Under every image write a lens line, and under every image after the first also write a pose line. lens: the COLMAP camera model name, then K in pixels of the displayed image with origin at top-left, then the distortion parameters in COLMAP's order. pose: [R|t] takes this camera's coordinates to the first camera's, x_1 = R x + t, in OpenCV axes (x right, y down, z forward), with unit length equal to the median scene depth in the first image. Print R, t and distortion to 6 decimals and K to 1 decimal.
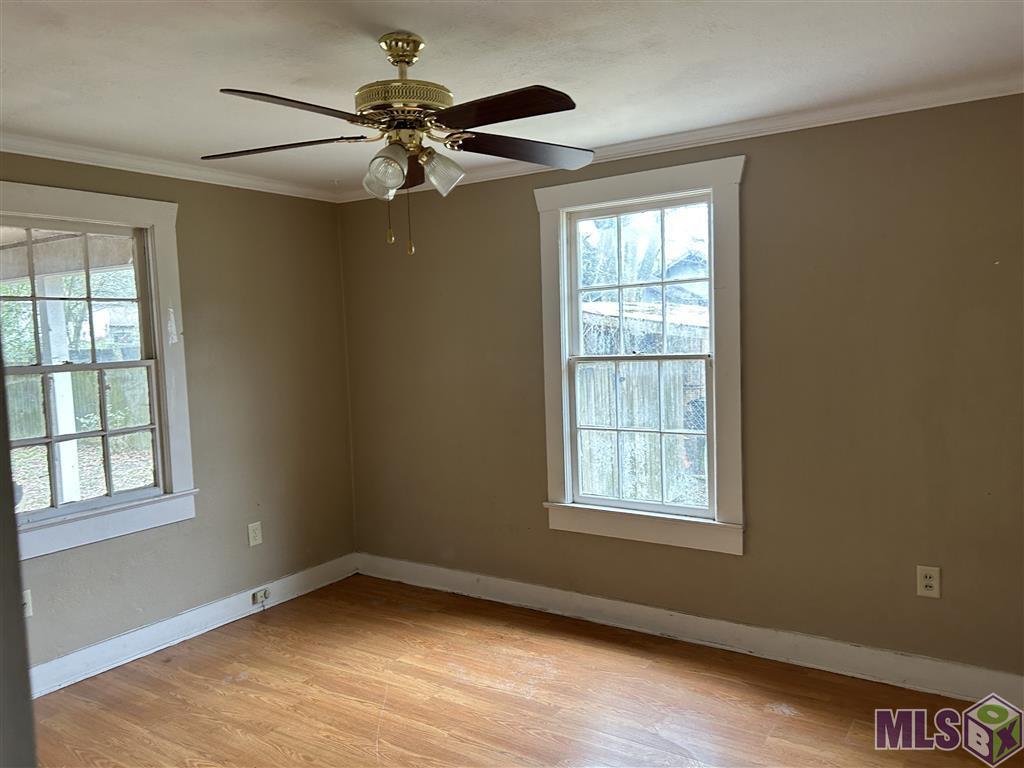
lens RADIAL K [[776.8, 0, 515.7], [0, 776.8, 385.5], [0, 0, 1]] dist [0.049818, -0.053160]
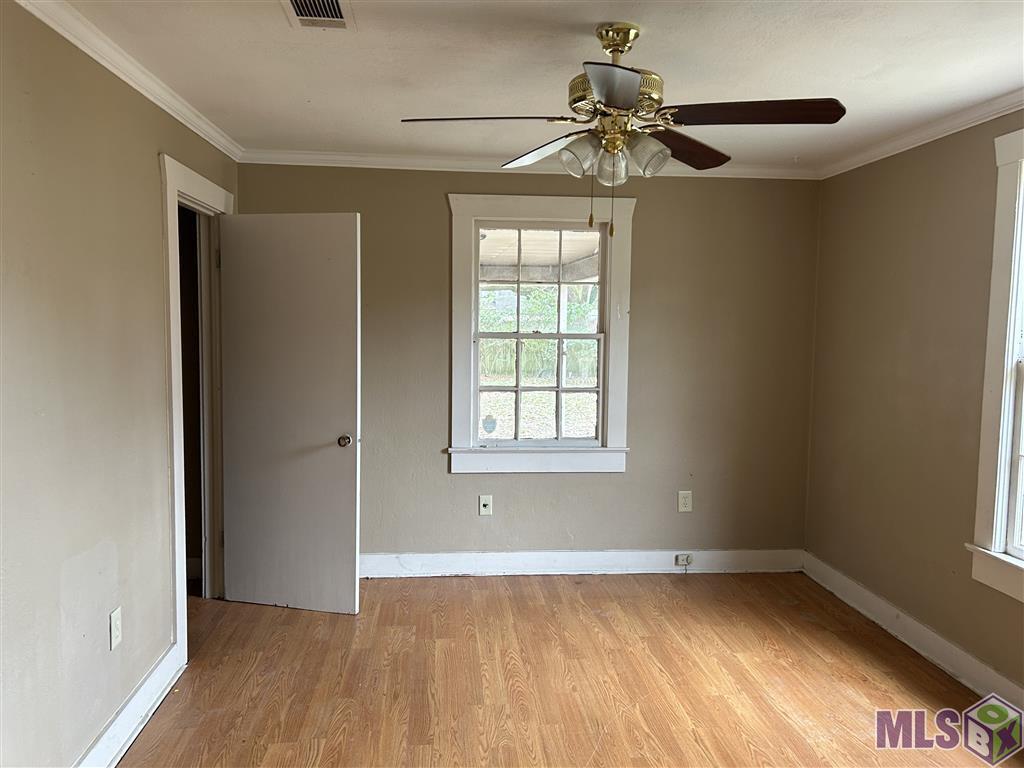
lens RADIAL K [[776.8, 0, 507.4], [0, 776.8, 378.0], [0, 0, 1]] dist [0.049818, -0.053160]
pose [[0.618345, 0.095172, -0.780123, 0.377087], [-0.089043, 0.994733, 0.050776, -0.012510], [0.780846, 0.038067, 0.623563, 0.153537]]
